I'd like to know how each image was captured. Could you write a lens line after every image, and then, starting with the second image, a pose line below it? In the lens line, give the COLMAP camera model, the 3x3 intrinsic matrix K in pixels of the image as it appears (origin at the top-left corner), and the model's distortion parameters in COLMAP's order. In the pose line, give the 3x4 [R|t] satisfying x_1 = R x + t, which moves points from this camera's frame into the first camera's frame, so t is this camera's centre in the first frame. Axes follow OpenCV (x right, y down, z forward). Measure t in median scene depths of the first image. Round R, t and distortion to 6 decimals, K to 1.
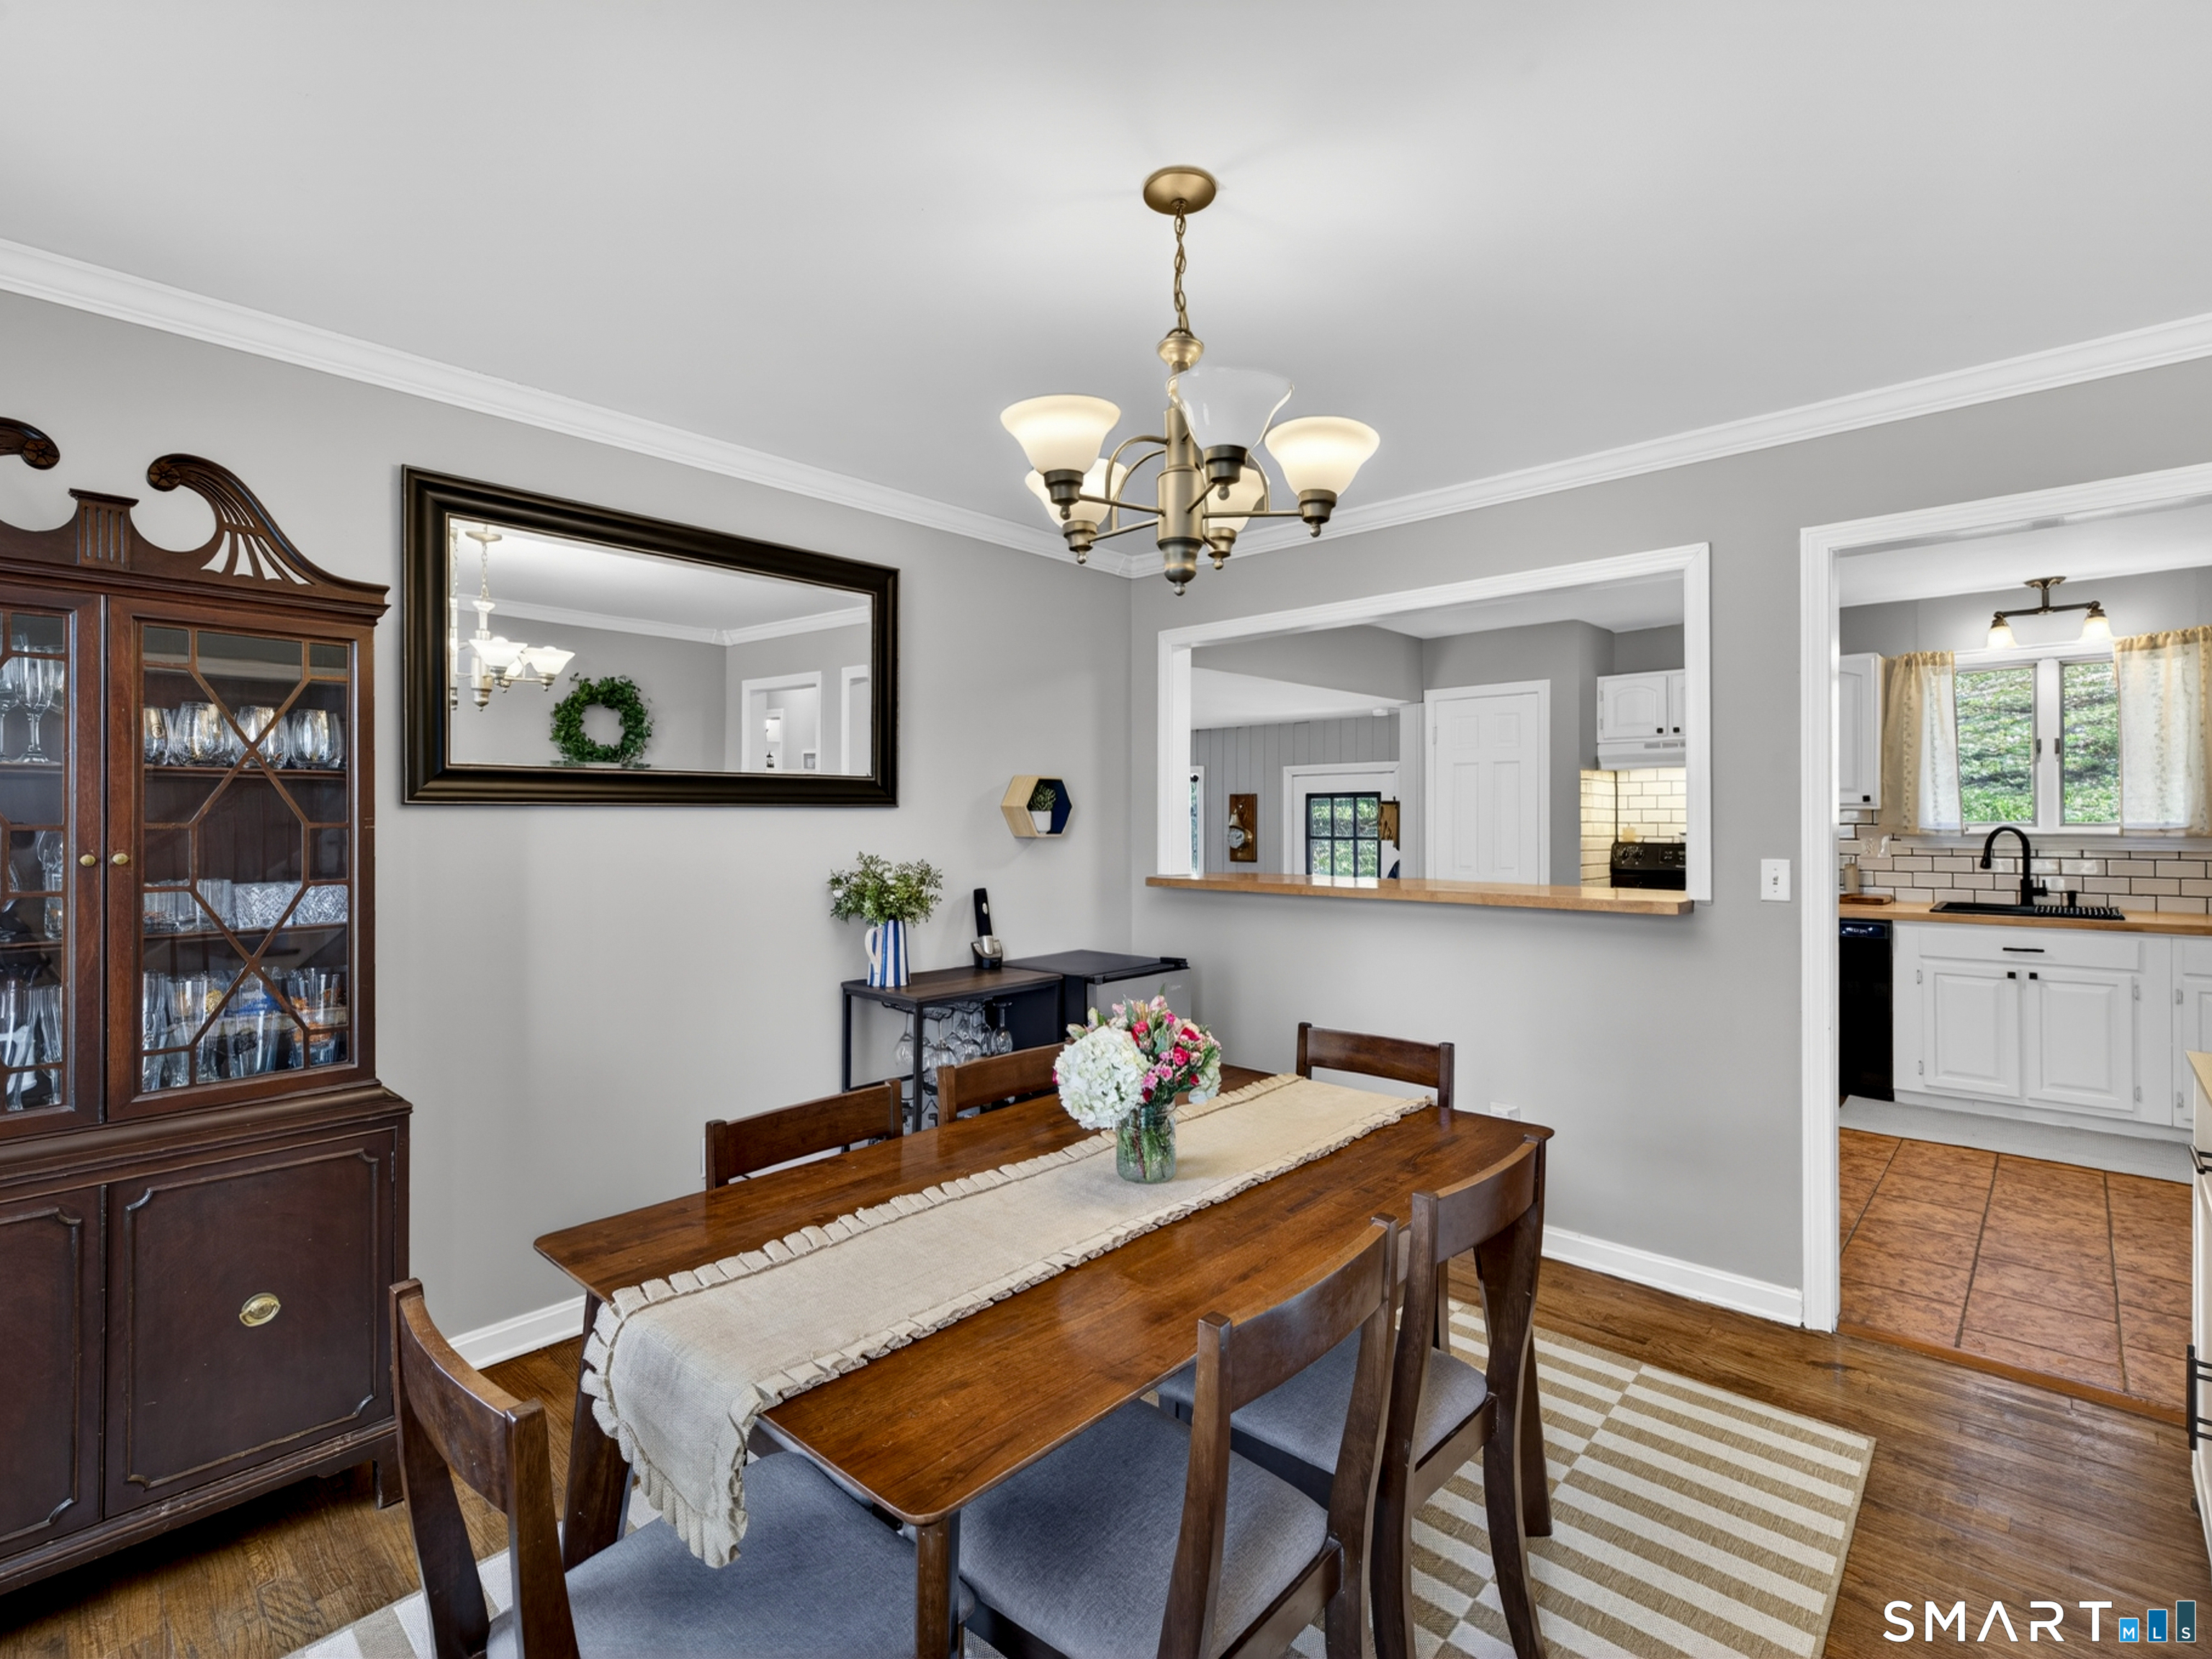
lens RADIAL K [[1039.7, 0, 1100.3], [0, 1039.7, 820.8], [0, 0, 1]] dist [-0.001950, -0.000703]
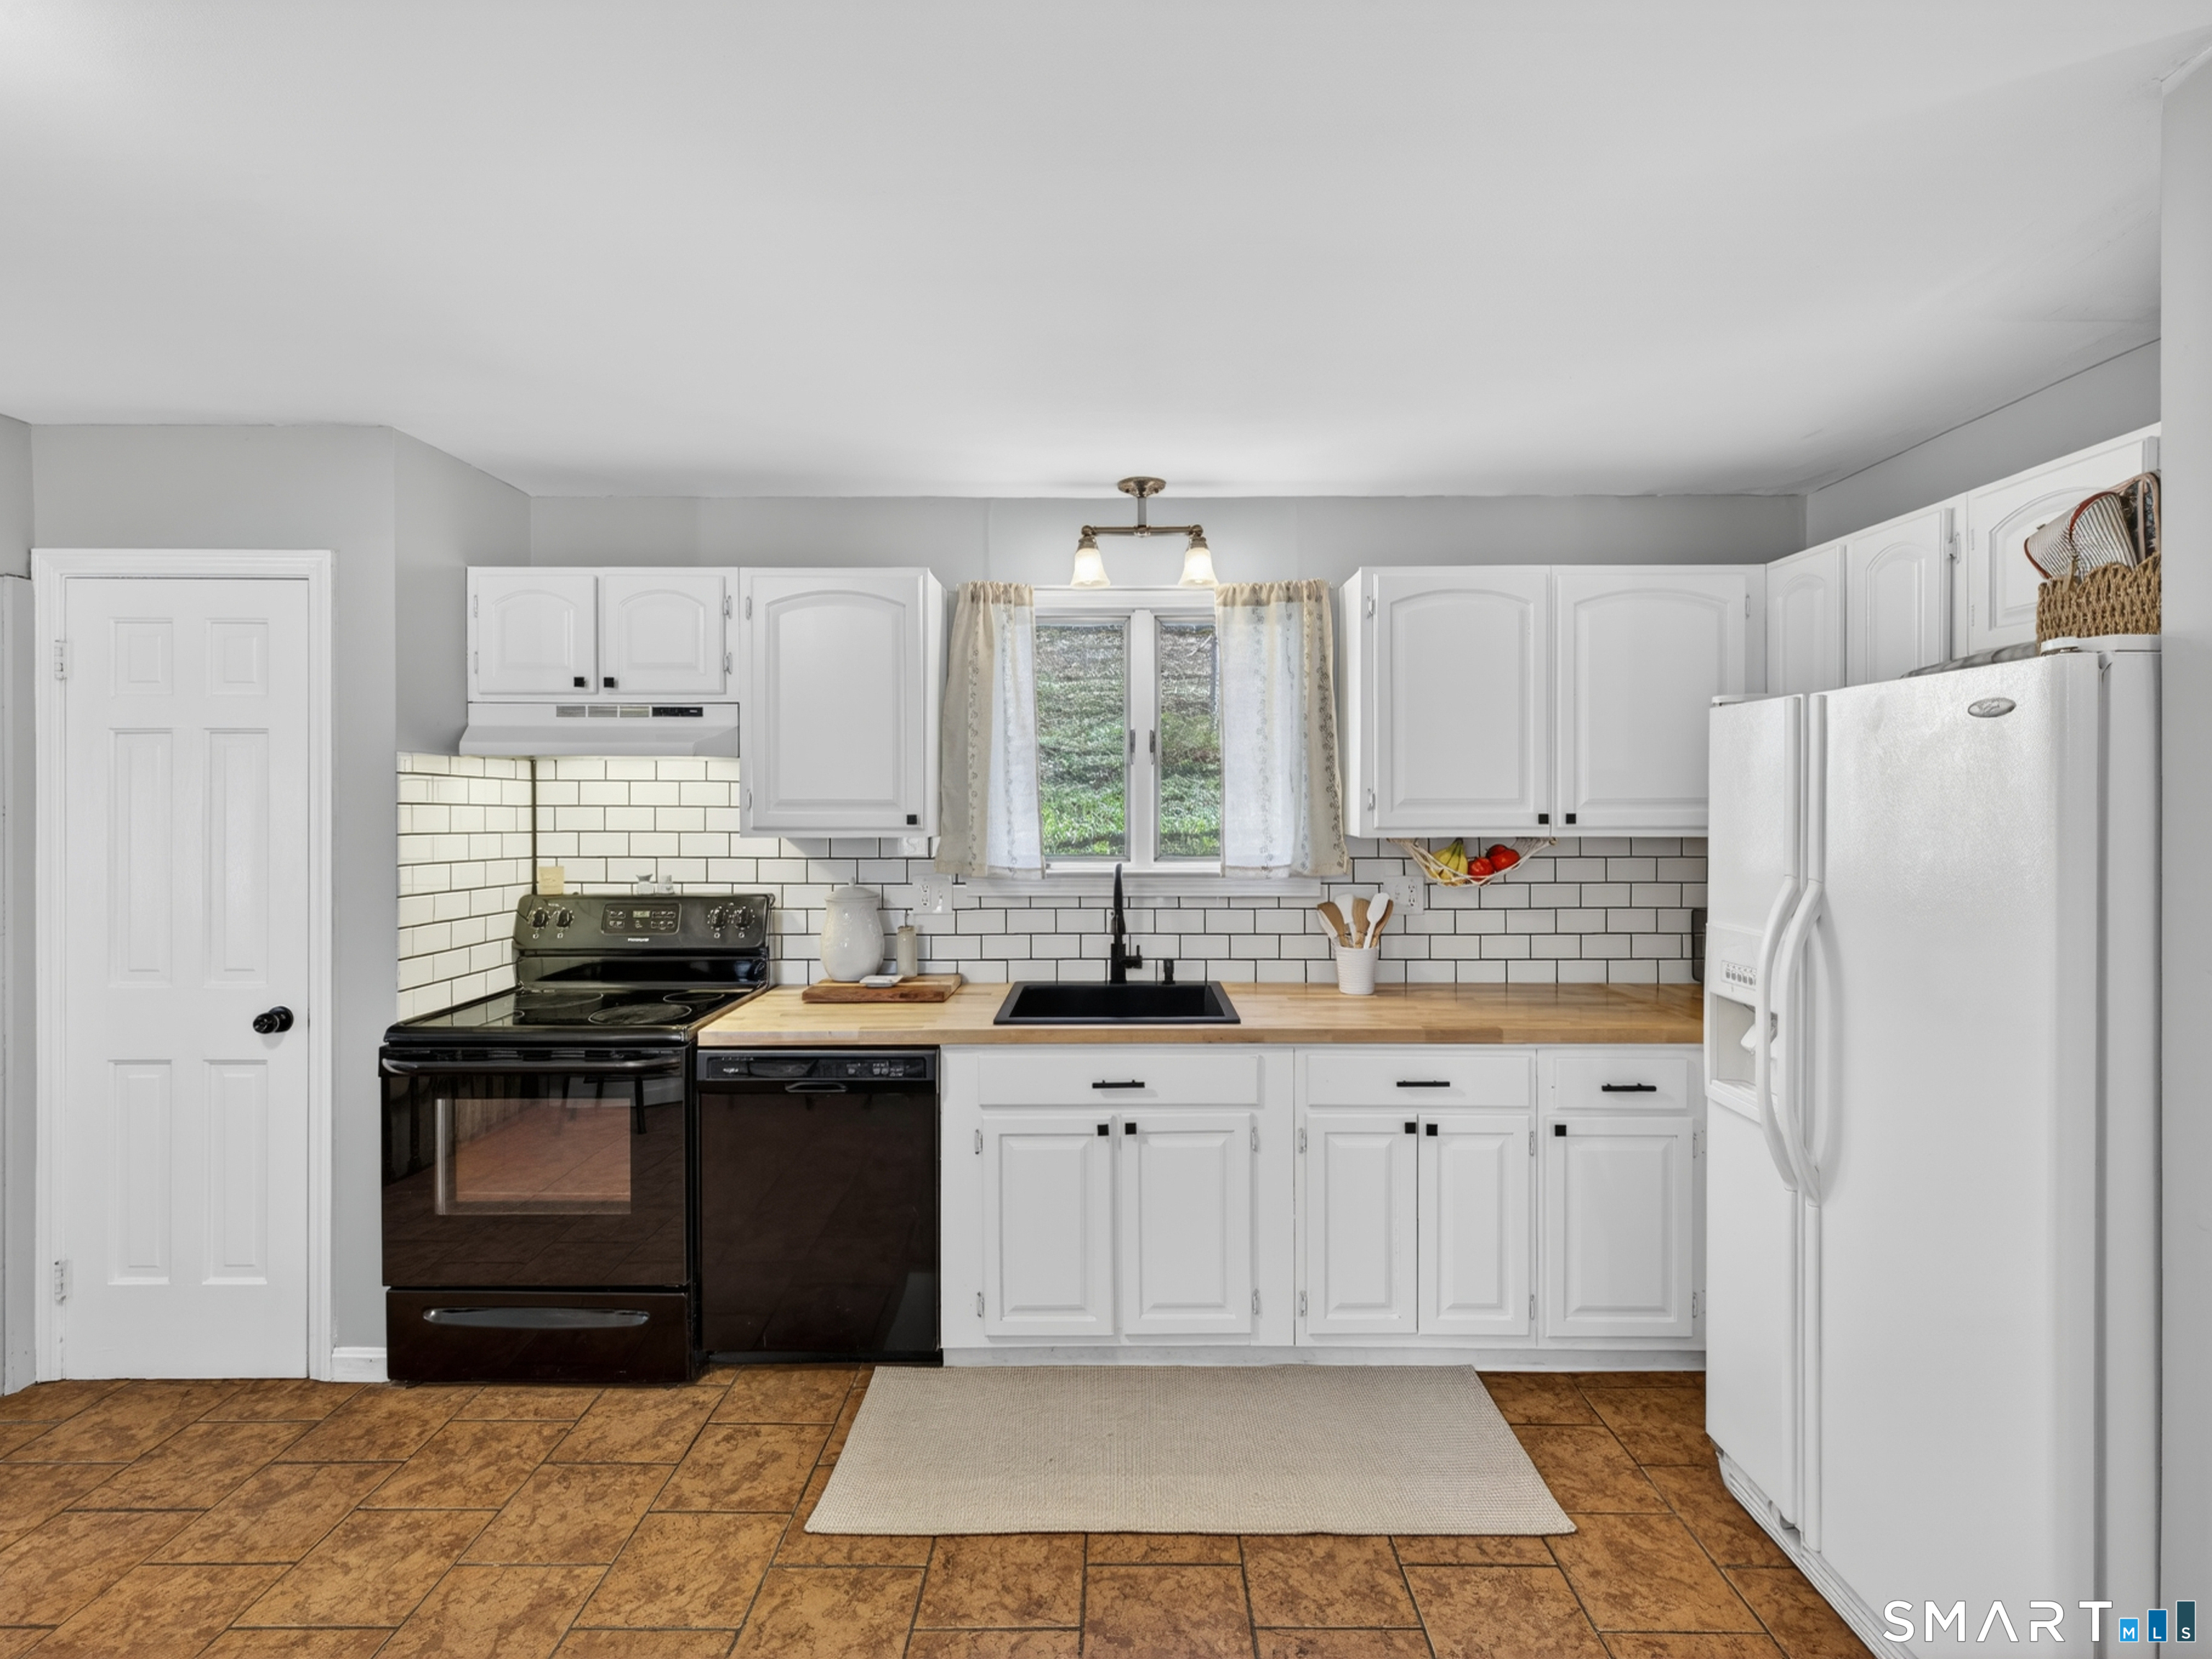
lens RADIAL K [[1039.7, 0, 1110.4], [0, 1039.7, 817.3], [0, 0, 1]] dist [-0.001950, -0.000703]
pose [[0.738619, -0.004438, 0.674109, 0.454211], [-0.001520, 0.999965, 0.008248, -0.029267], [-0.674122, -0.007117, 0.738586, 0.527715]]
